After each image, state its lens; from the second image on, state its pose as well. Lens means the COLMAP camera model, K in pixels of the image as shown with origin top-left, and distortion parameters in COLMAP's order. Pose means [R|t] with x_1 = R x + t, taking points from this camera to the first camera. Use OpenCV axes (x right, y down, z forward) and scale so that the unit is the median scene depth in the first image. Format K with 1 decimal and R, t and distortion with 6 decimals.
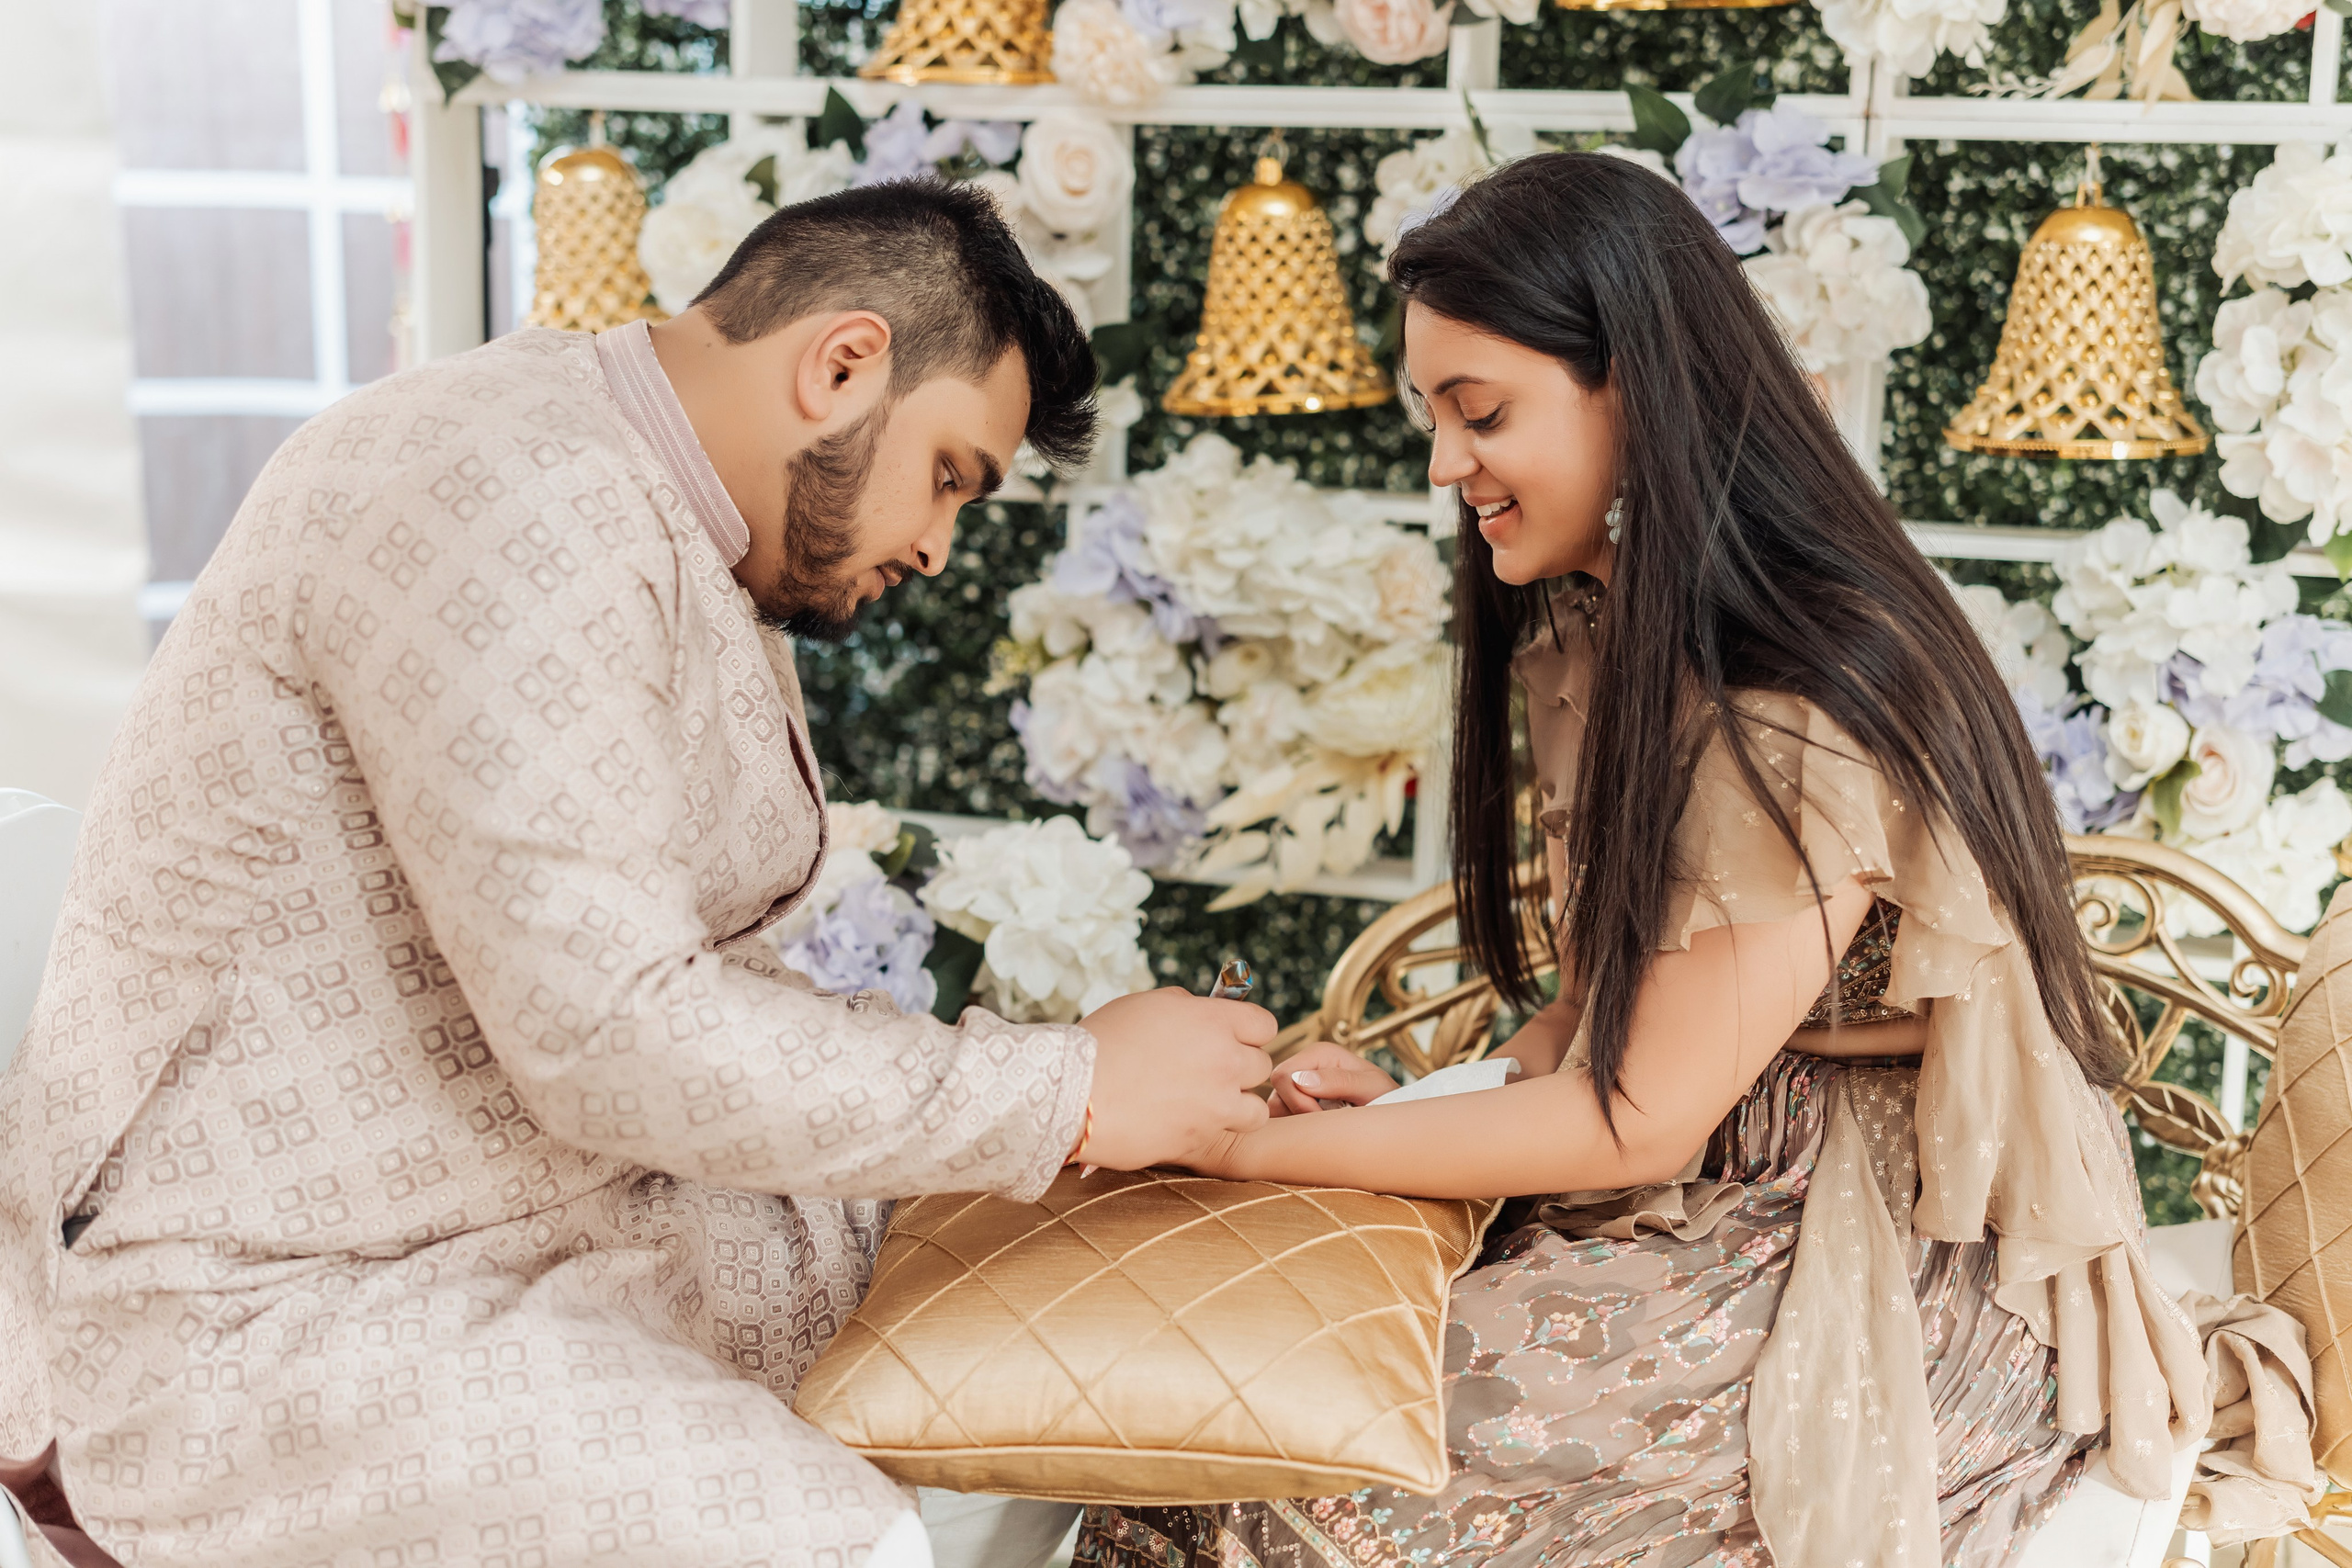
lens RADIAL K [[3498.0, 0, 1176.0], [0, 3498.0, 784.0], [0, 0, 1]] dist [0.025123, 0.062079]
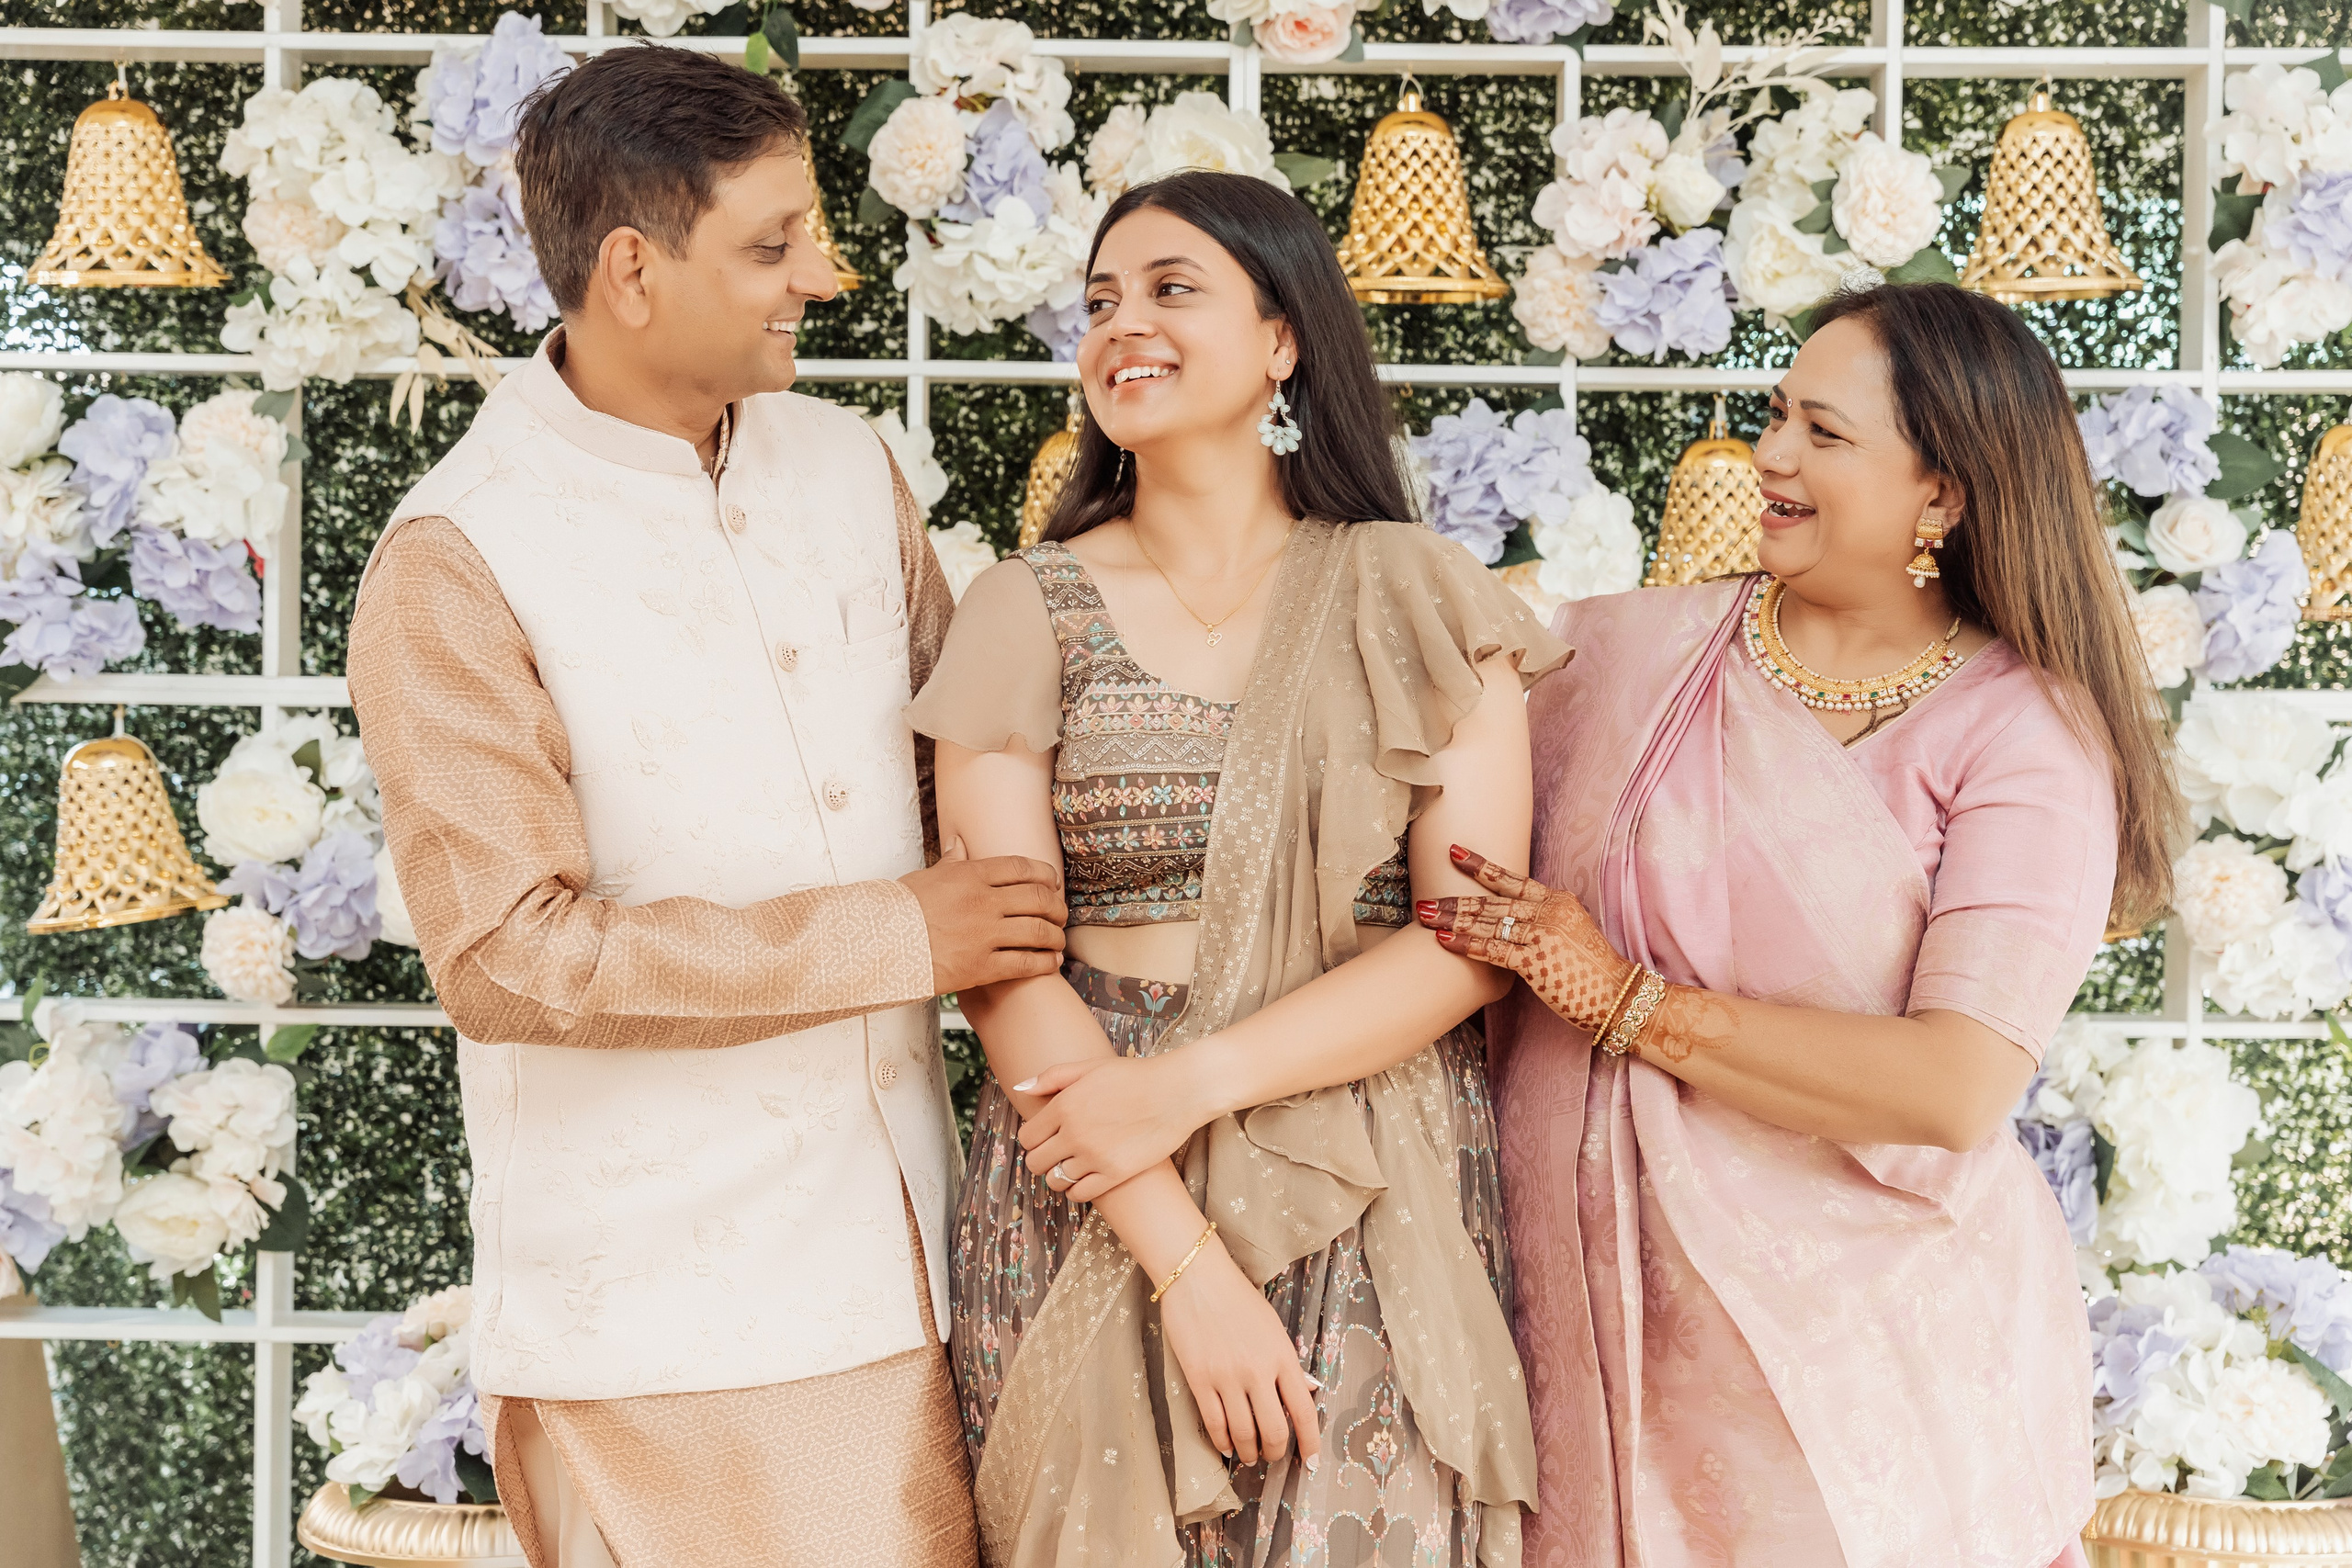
lens RADIAL K [[3703.8, 0, 1217.2], [0, 3703.8, 793.7], [0, 0, 1]] dist [-0.000033, 0.052171]
pose [[0.939691, -0.023751, 0.341199, -0.215770], [0.074525, 0.987835, -0.136483, 0.023717], [-0.333807, 0.153680, 0.930030, -0.206860]]
